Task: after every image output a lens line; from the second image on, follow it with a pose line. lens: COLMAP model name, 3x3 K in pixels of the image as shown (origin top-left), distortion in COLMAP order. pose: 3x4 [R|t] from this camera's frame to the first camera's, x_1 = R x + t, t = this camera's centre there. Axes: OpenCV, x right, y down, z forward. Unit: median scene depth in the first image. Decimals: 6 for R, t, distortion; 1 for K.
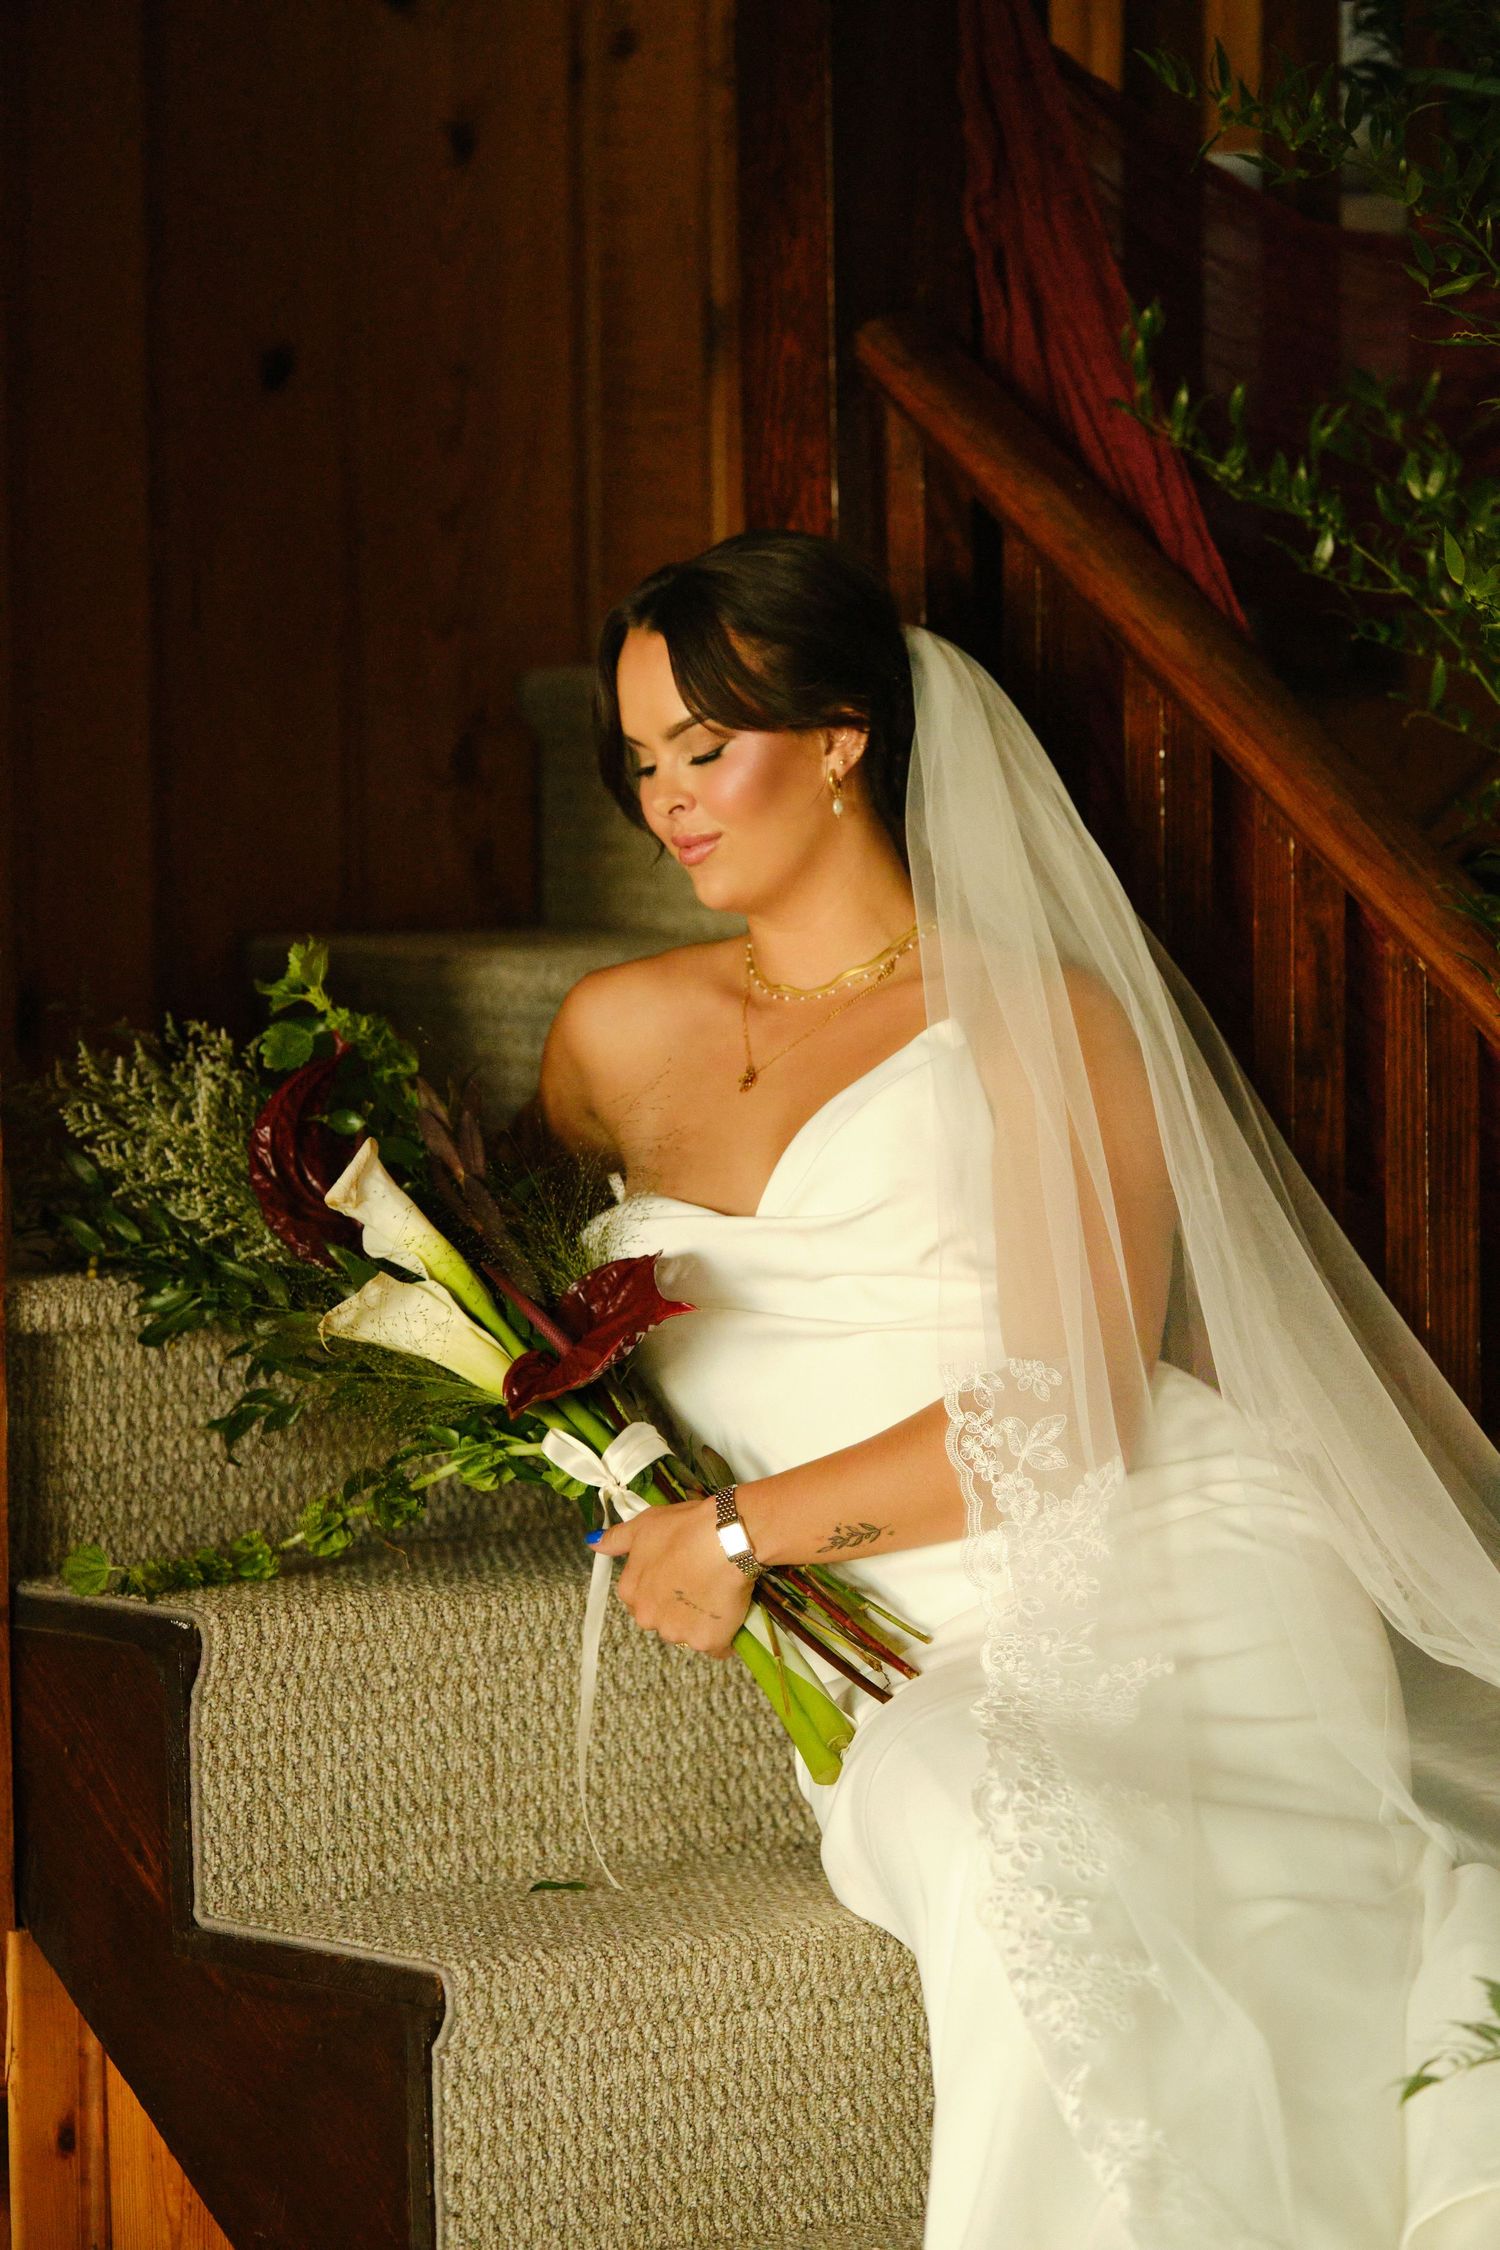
lens RADIAL K [[7488.5, 0, 748.9], [0, 7488.5, 1127.9], [0, 0, 1]] dist [-0.126667, 0.000000]
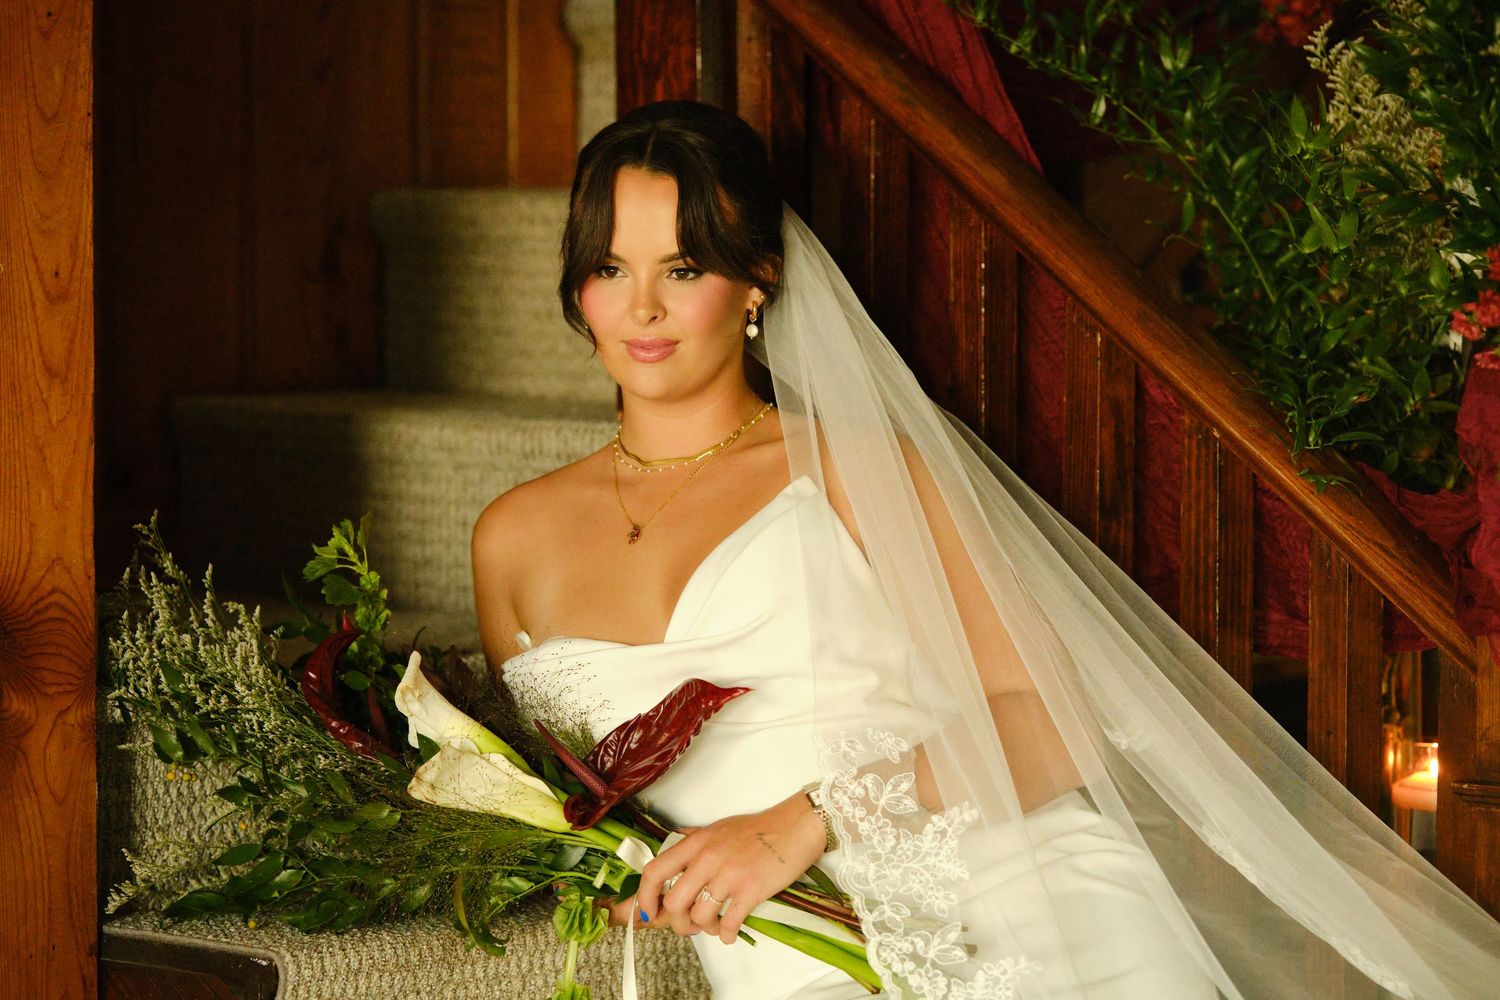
lens RADIAL K [[4992.3, 0, 751.2], [0, 4992.3, 496.2], [0, 0, 1]] dist [-0.126667, 0.000000]
pose [[0.988749, 0.001935, 0.149573, -0.112136], [-0.002340, 0.999994, 0.002533, -0.012510], [-0.149567, -0.002854, 0.988747, 0.158692]]
